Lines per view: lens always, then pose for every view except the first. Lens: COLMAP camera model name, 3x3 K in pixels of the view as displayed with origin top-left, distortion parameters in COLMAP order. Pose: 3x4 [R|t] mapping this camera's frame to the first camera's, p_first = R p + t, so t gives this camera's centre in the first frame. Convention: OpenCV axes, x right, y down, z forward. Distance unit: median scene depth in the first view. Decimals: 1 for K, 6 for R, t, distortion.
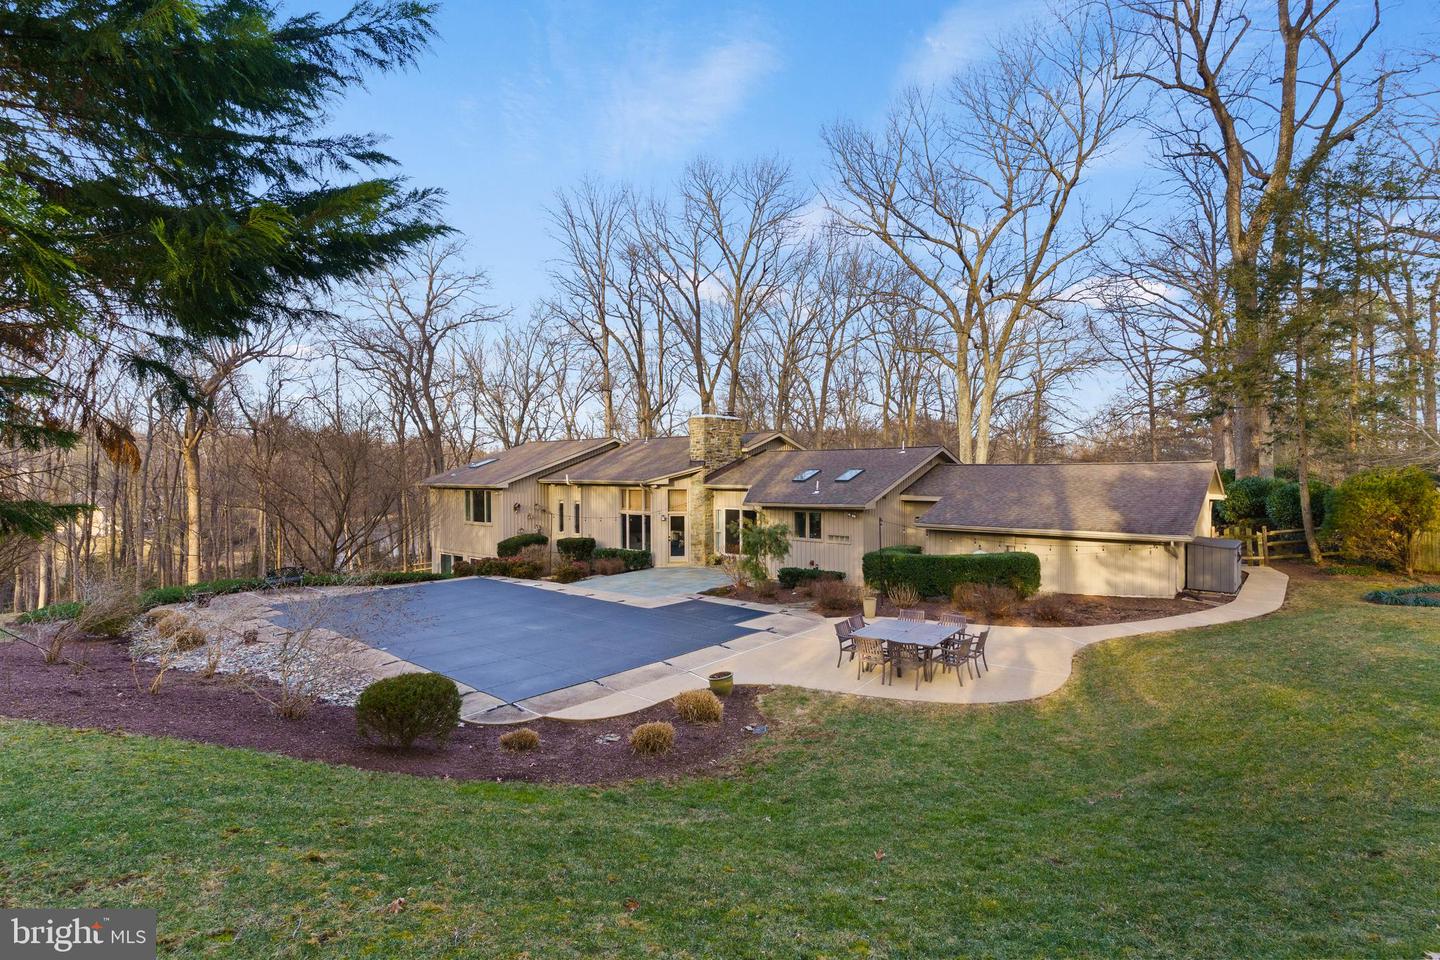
lens RADIAL K [[680.2, 0, 724.9], [0, 680.2, 480.7], [0, 0, 1]] dist [-0.001581, 0.008157]
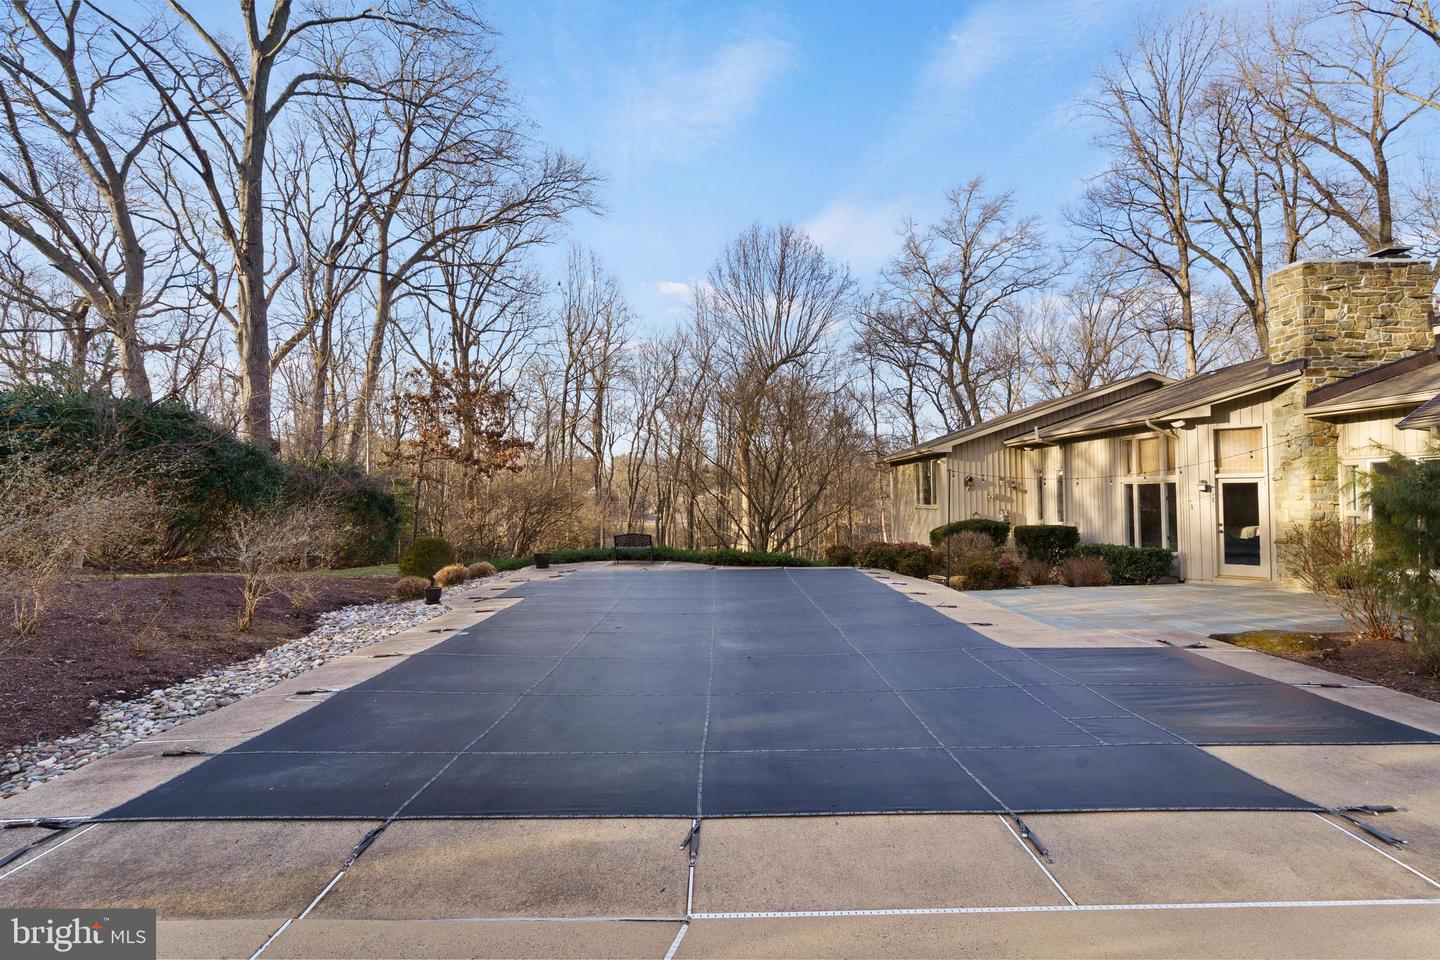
lens RADIAL K [[680.2, 0, 724.9], [0, 680.2, 480.7], [0, 0, 1]] dist [-0.001581, 0.008157]
pose [[0.658433, -0.021597, -0.752329, 0.053795], [-0.002580, 0.999518, -0.030951, 0.065474], [0.752635, 0.022320, 0.658060, 0.392319]]
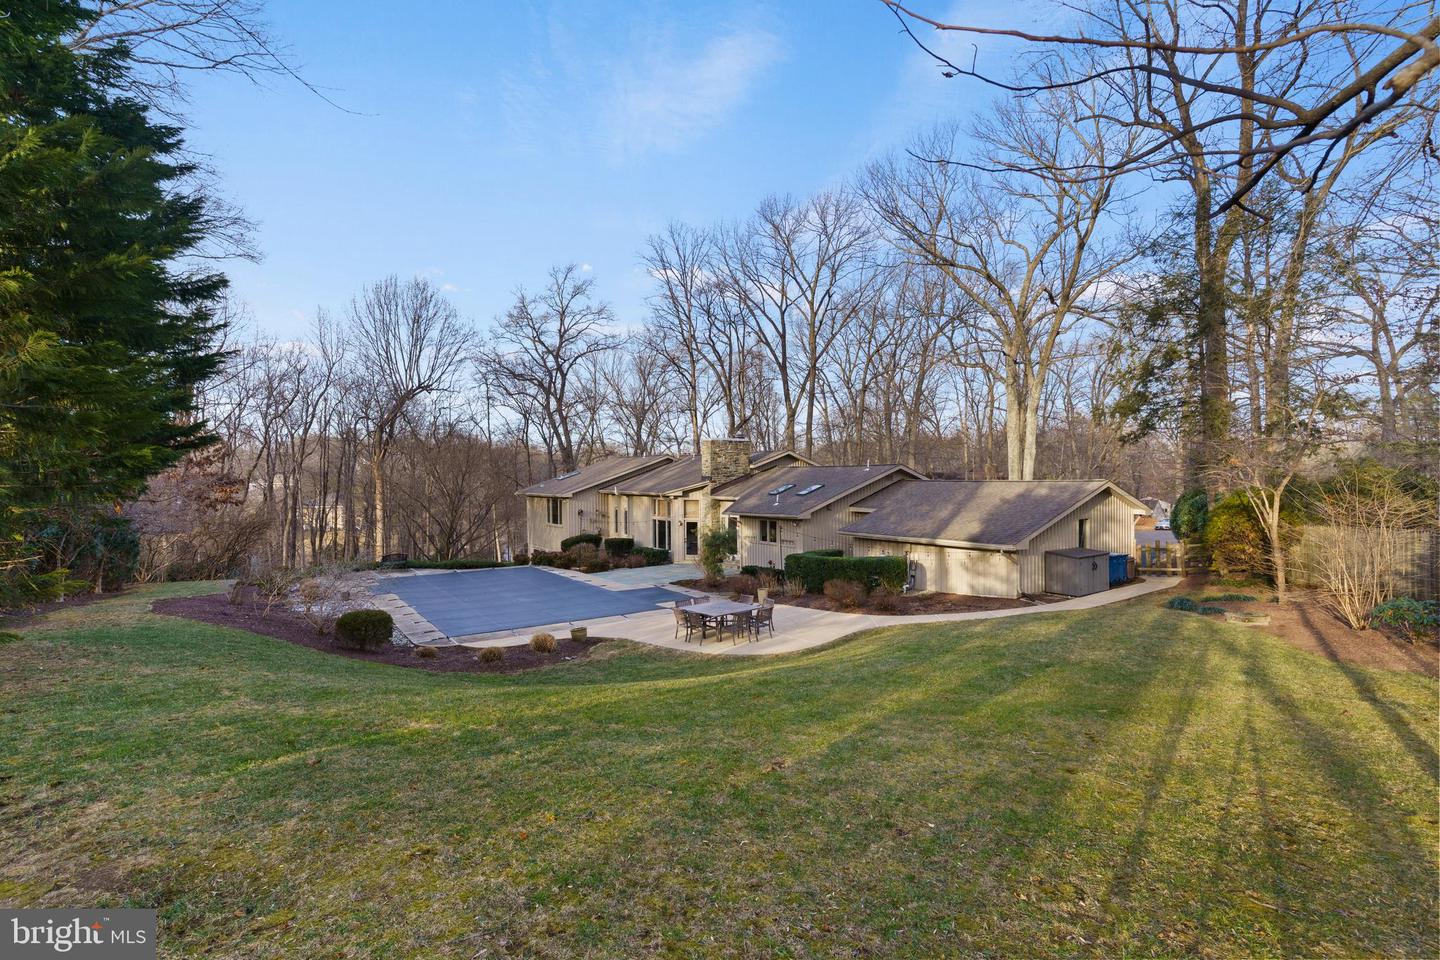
lens RADIAL K [[680.2, 0, 724.9], [0, 680.2, 480.7], [0, 0, 1]] dist [-0.001581, 0.008157]
pose [[0.970350, 0.001674, -0.241700, 0.274297], [-0.003050, 0.999981, -0.005321, -0.014817], [0.241686, 0.005901, 0.970337, -0.158370]]
